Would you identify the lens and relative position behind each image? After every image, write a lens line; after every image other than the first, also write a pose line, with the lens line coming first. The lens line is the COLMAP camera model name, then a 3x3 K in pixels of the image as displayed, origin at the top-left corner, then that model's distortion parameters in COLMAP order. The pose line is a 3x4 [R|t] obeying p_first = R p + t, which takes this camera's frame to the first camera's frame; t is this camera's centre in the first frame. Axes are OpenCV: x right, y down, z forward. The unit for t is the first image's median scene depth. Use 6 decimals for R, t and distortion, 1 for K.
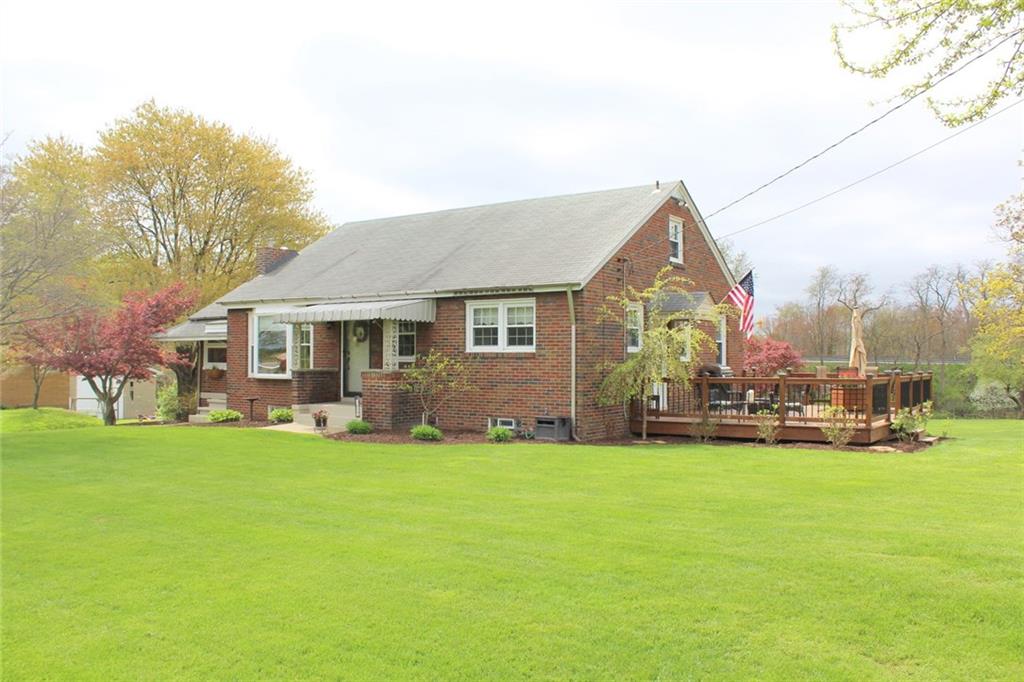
lens RADIAL K [[867.4, 0, 512.0], [0, 867.4, 341.0], [0, 0, 1]] dist [-0.112779, 0.003983]
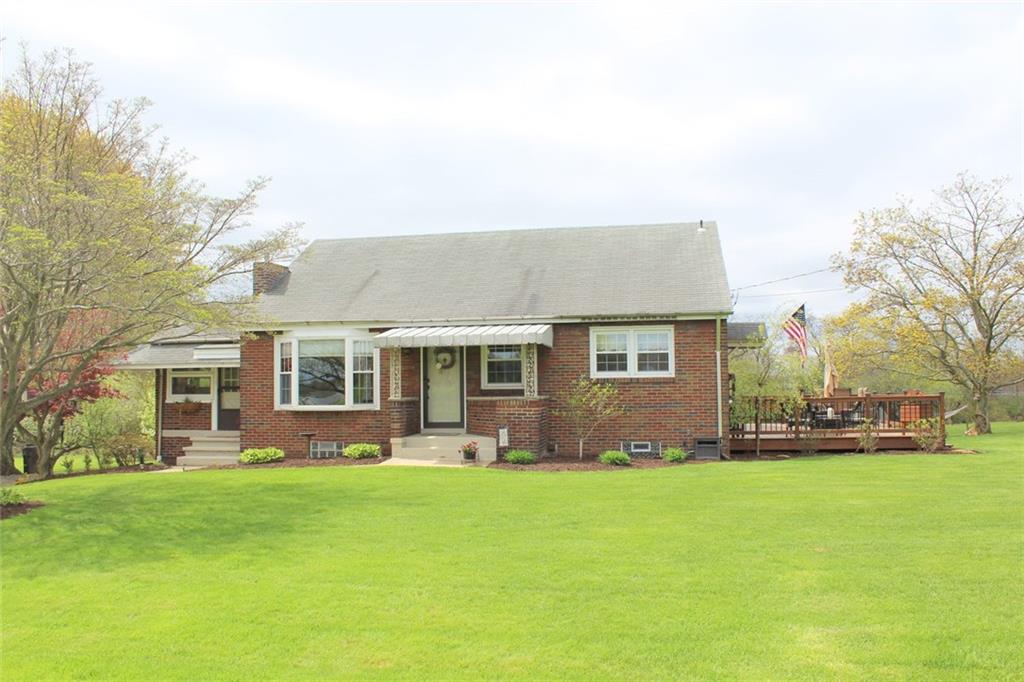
lens RADIAL K [[867.4, 0, 512.0], [0, 867.4, 341.0], [0, 0, 1]] dist [-0.112779, 0.003983]
pose [[0.907450, 0.010718, 0.420024, -0.558199], [0.004616, 0.999360, -0.035475, 0.005207], [-0.420135, 0.034131, 0.906819, 0.127252]]
